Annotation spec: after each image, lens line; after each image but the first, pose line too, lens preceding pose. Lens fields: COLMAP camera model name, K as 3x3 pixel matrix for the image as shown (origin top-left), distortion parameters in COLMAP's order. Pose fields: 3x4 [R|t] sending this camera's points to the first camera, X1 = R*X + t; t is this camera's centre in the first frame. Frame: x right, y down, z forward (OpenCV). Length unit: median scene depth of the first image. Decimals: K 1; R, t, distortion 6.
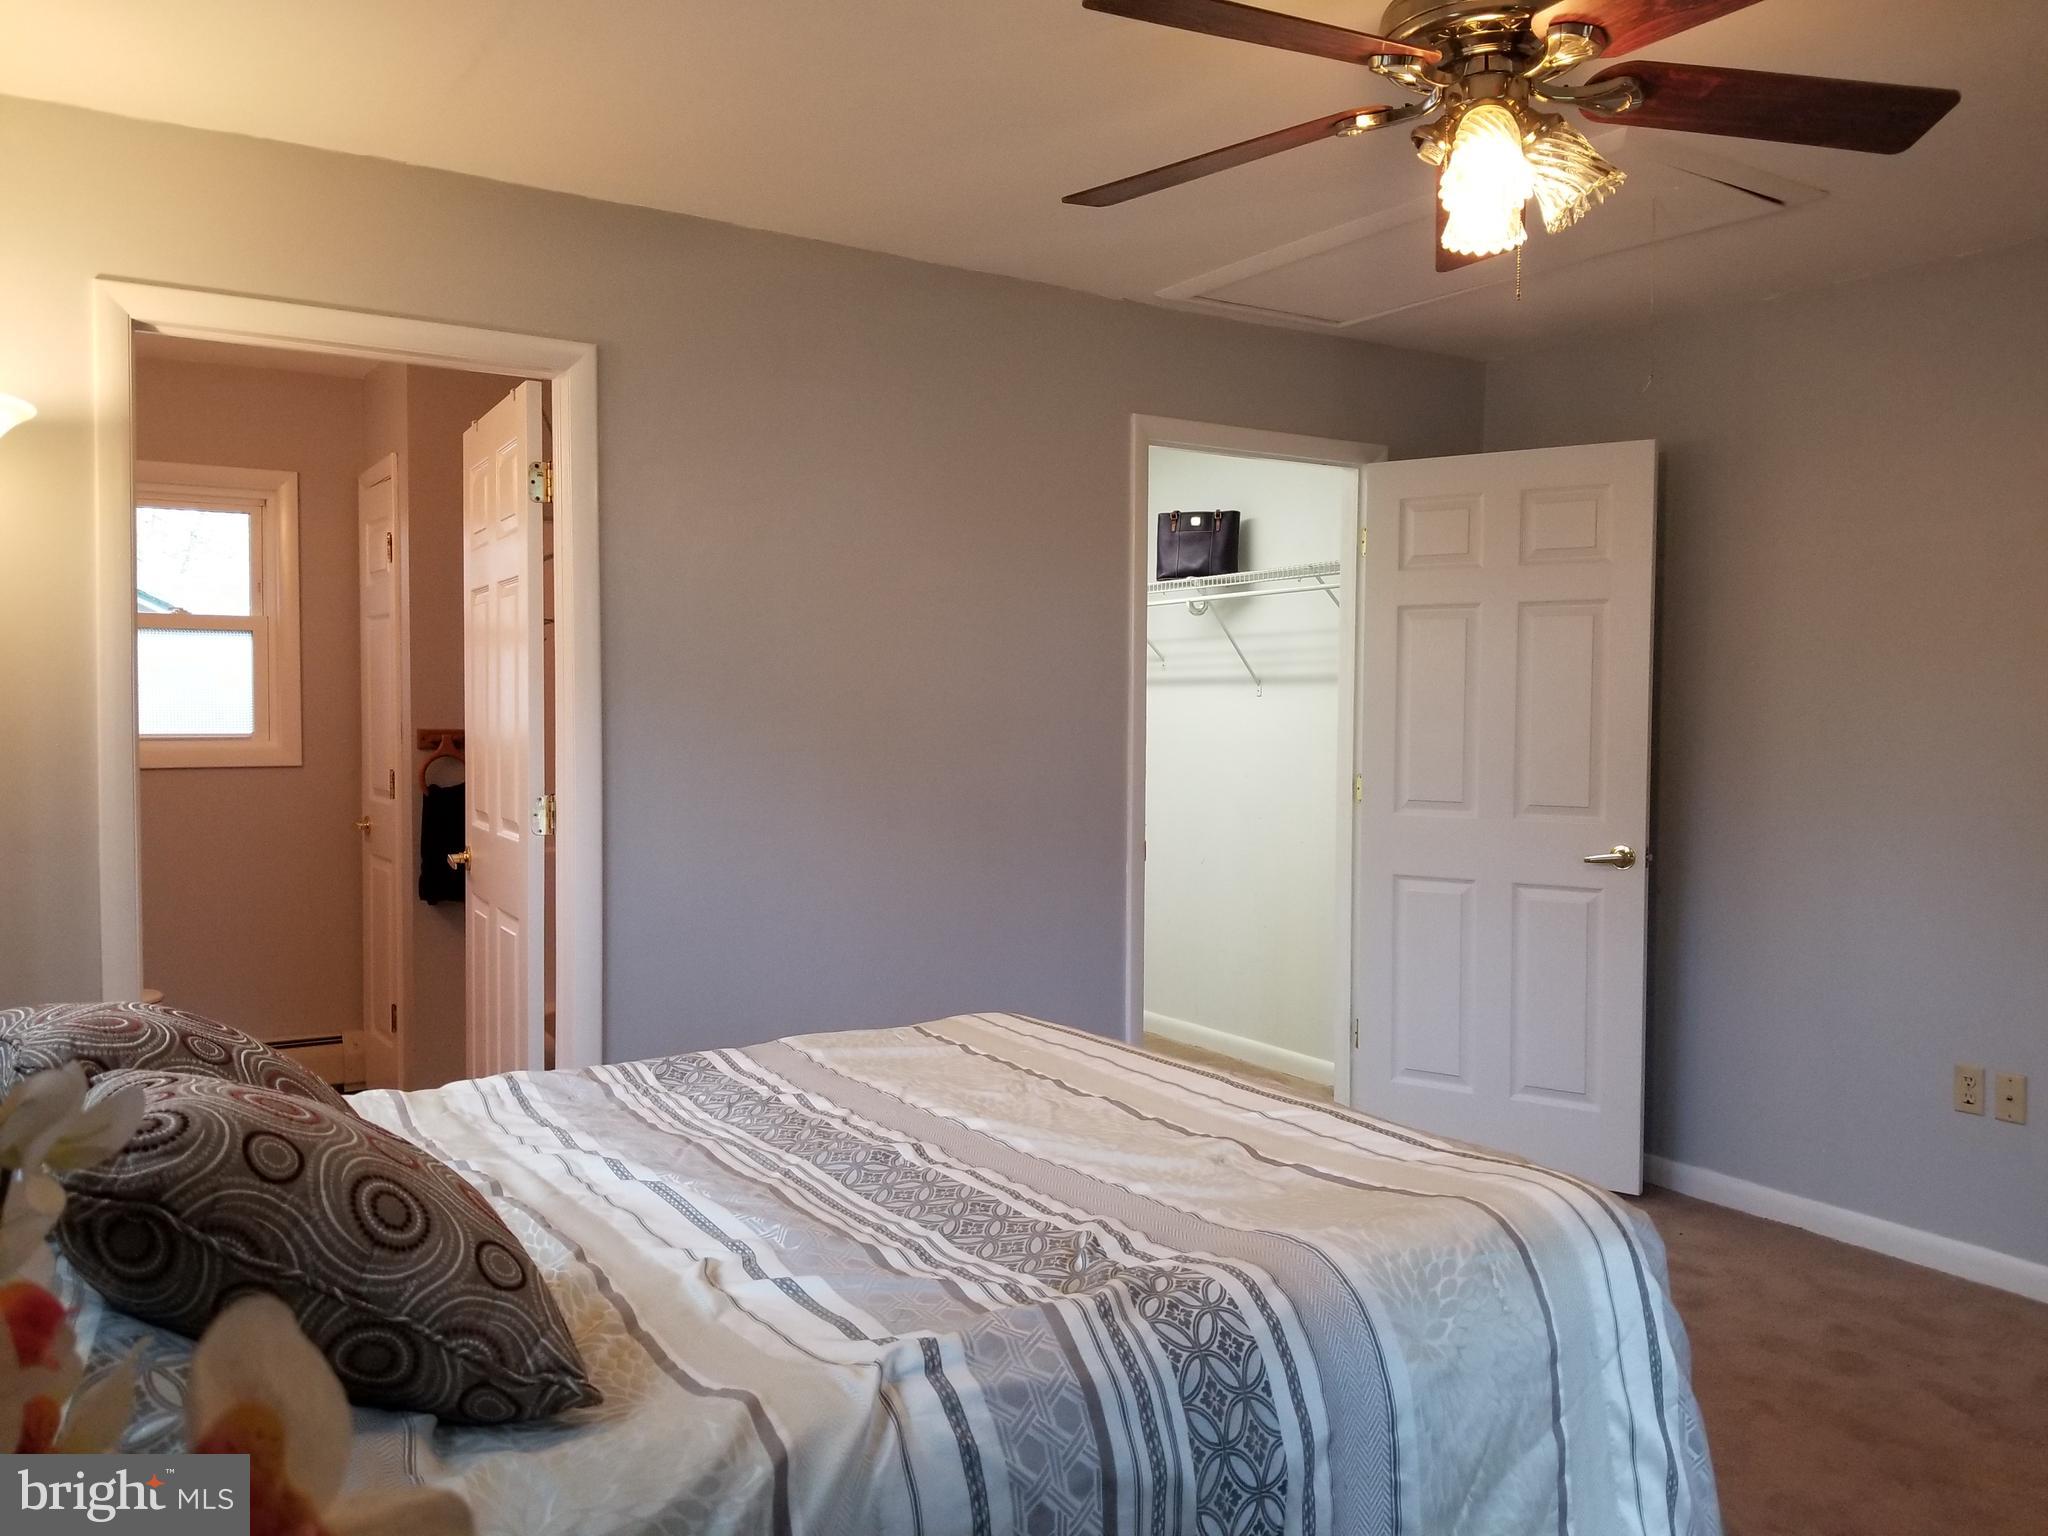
lens RADIAL K [[1665.7, 0, 1034.1], [0, 1665.7, 761.4], [0, 0, 1]] dist [0.031970, -0.067454]
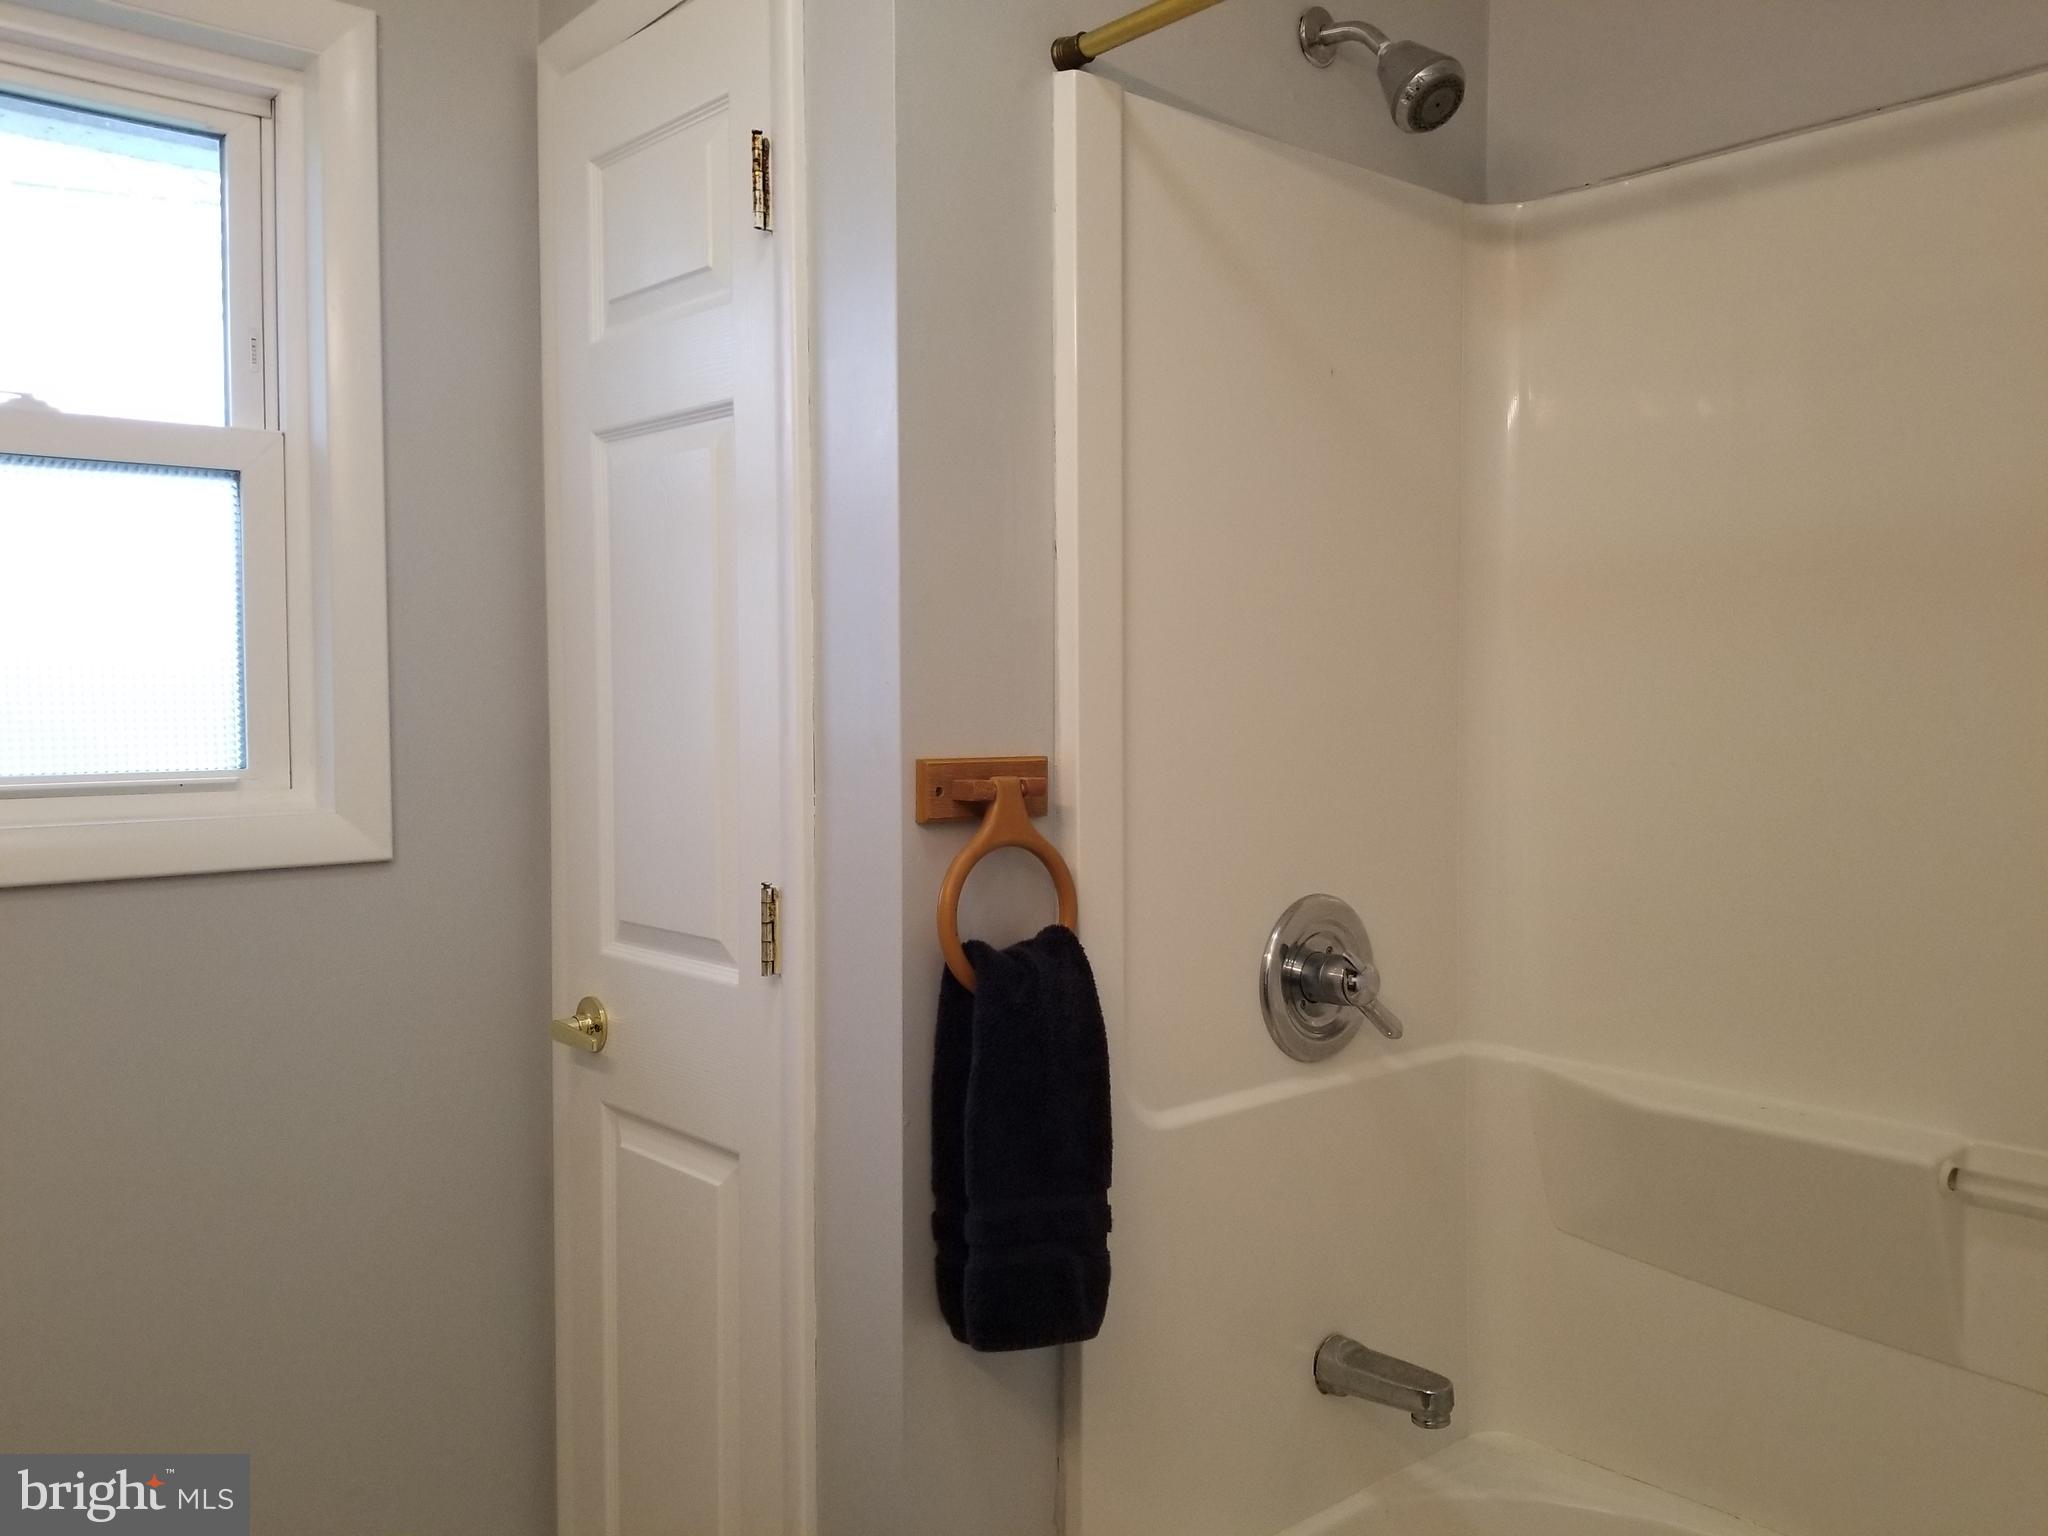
lens RADIAL K [[1665.7, 0, 1021.0], [0, 1665.7, 769.3], [0, 0, 1]] dist [0.031970, -0.067454]
pose [[0.990616, -0.014218, 0.135934, -0.357068], [0.012769, 0.999852, 0.011526, -0.018975], [-0.136078, -0.009682, 0.990651, 0.639449]]
